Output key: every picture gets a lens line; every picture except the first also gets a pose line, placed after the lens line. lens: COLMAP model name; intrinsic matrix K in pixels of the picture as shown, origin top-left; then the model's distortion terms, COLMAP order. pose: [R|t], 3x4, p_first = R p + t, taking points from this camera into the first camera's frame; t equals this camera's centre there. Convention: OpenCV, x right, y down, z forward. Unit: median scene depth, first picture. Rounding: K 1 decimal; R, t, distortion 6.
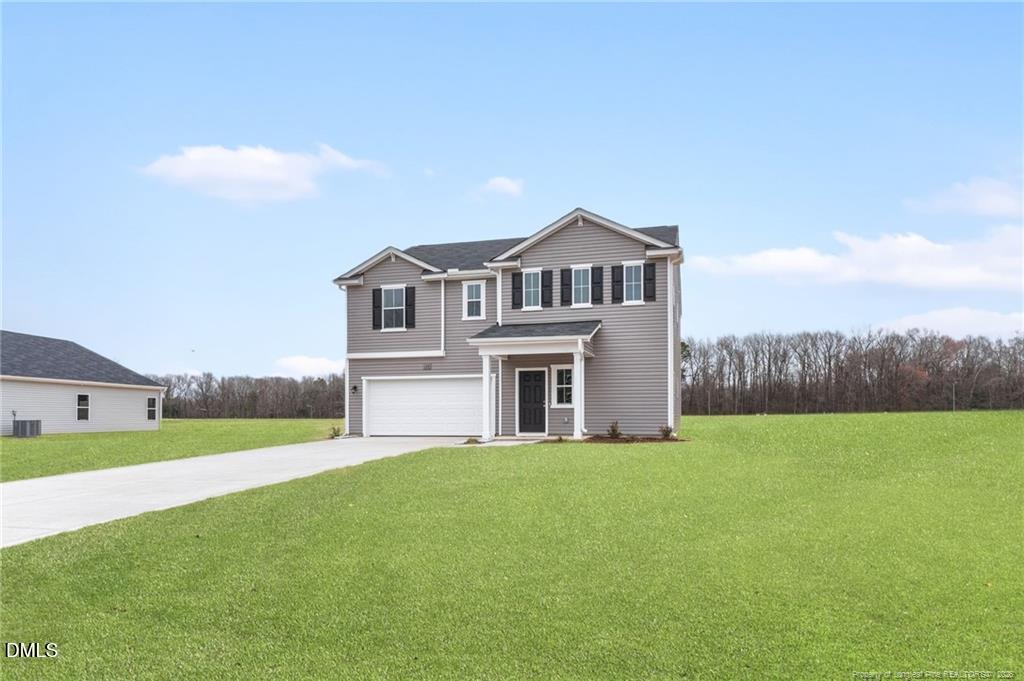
lens RADIAL K [[460.0, 0, 512.0], [0, 460.0, 340.5], [0, 0, 1]] dist [0.009638, 0.000276]
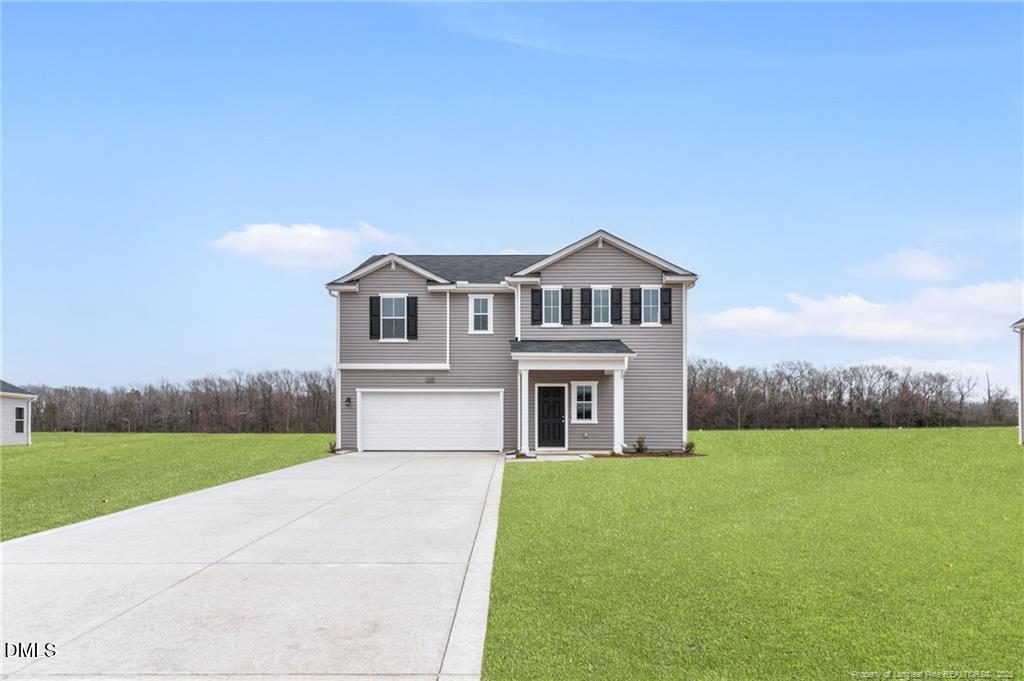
lens RADIAL K [[489.0, 0, 512.0], [0, 489.0, 340.5], [0, 0, 1]] dist [0.002686, 0.000475]
pose [[0.999519, -0.007574, -0.030072, -0.035695], [0.006735, 0.999588, -0.027899, -0.014569], [0.030271, 0.027683, 0.999158, -0.233457]]
